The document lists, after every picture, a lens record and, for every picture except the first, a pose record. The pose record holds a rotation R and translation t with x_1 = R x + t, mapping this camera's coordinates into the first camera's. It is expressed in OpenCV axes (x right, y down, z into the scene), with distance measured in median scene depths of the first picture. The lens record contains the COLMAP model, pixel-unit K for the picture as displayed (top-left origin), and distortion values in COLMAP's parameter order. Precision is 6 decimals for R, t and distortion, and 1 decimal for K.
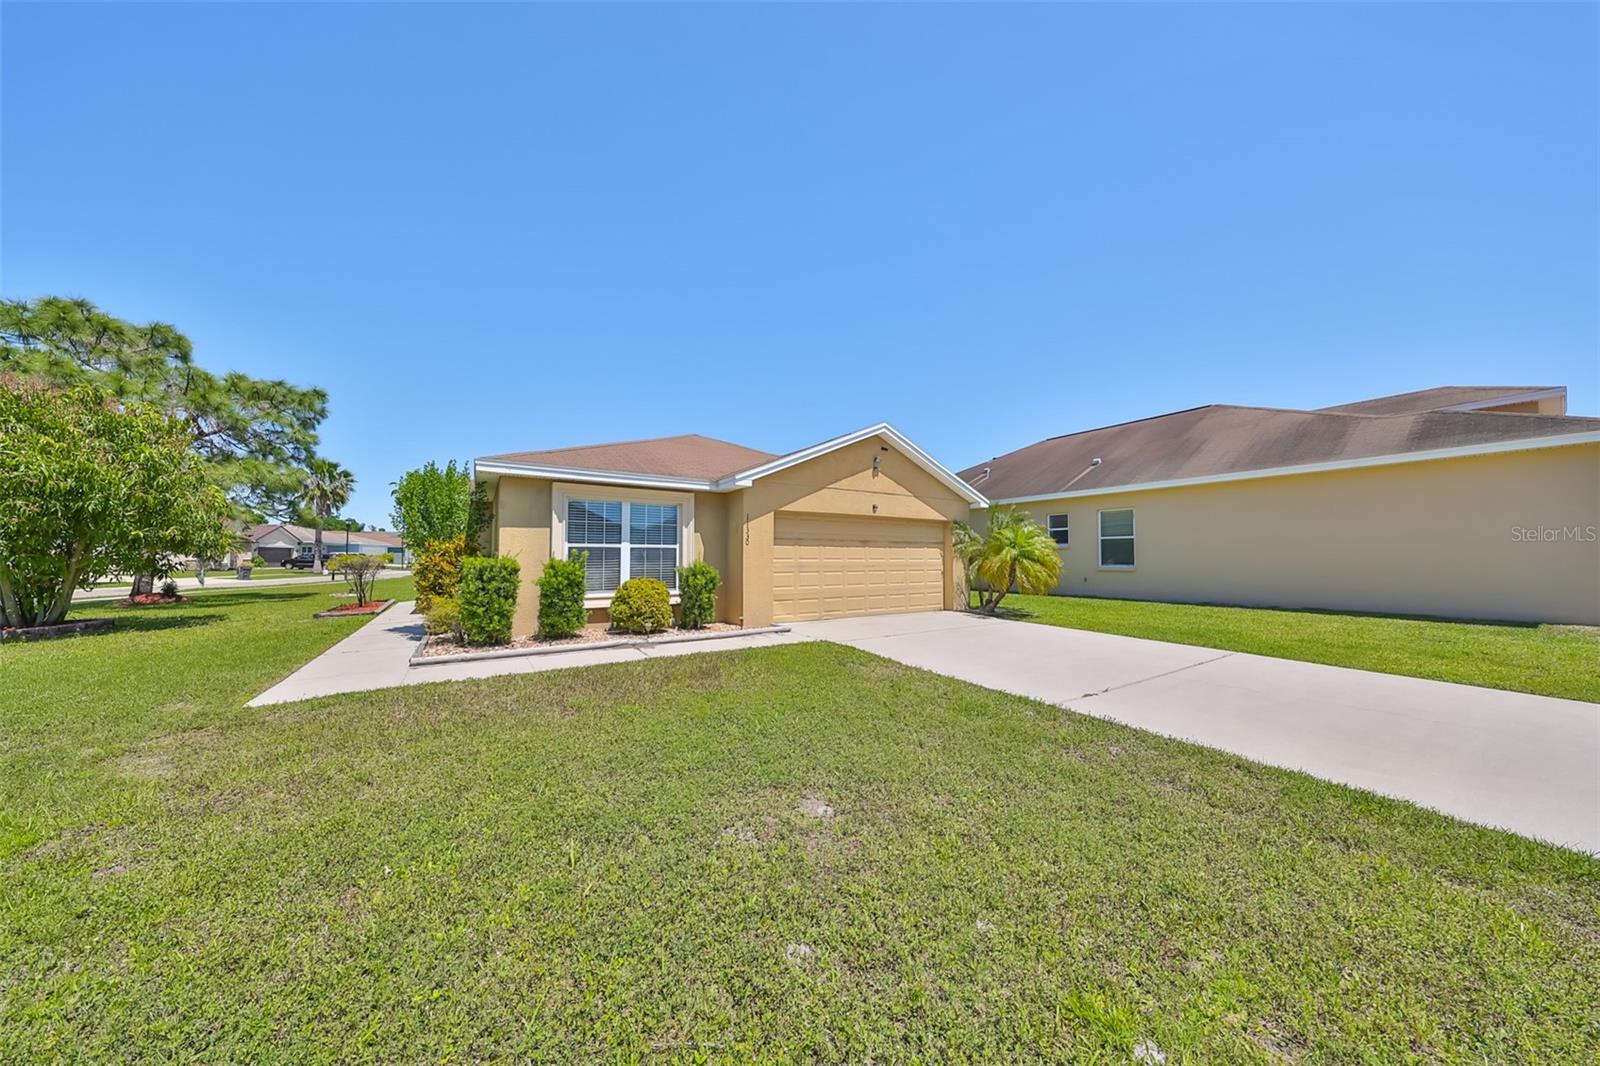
lens RADIAL K [[489.7, 0, 794.0], [0, 489.7, 539.8], [0, 0, 1]] dist [0.000036, -0.000016]
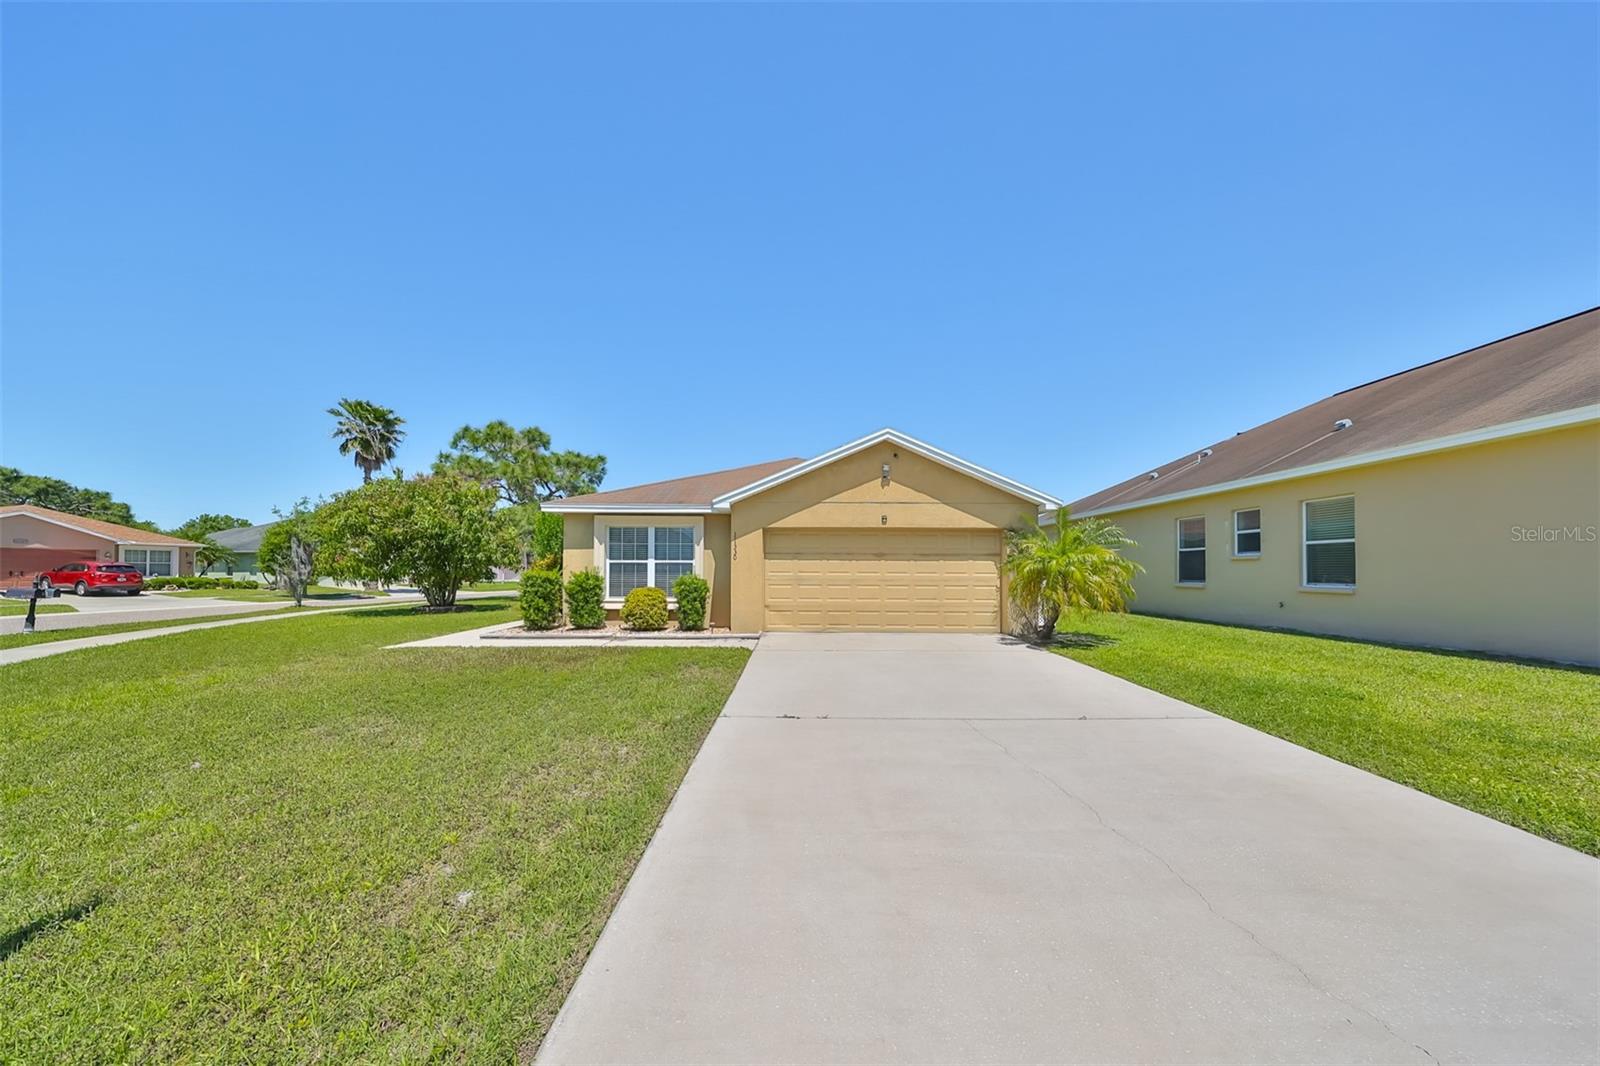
lens RADIAL K [[497.2, 0, 813.0], [0, 497.2, 563.3], [0, 0, 1]] dist [0.006074, 0.000024]
pose [[0.851923, -0.007054, -0.523619, 0.559555], [0.016861, 0.999760, 0.013964, 0.004955], [0.523395, -0.020725, 0.851838, 0.105953]]
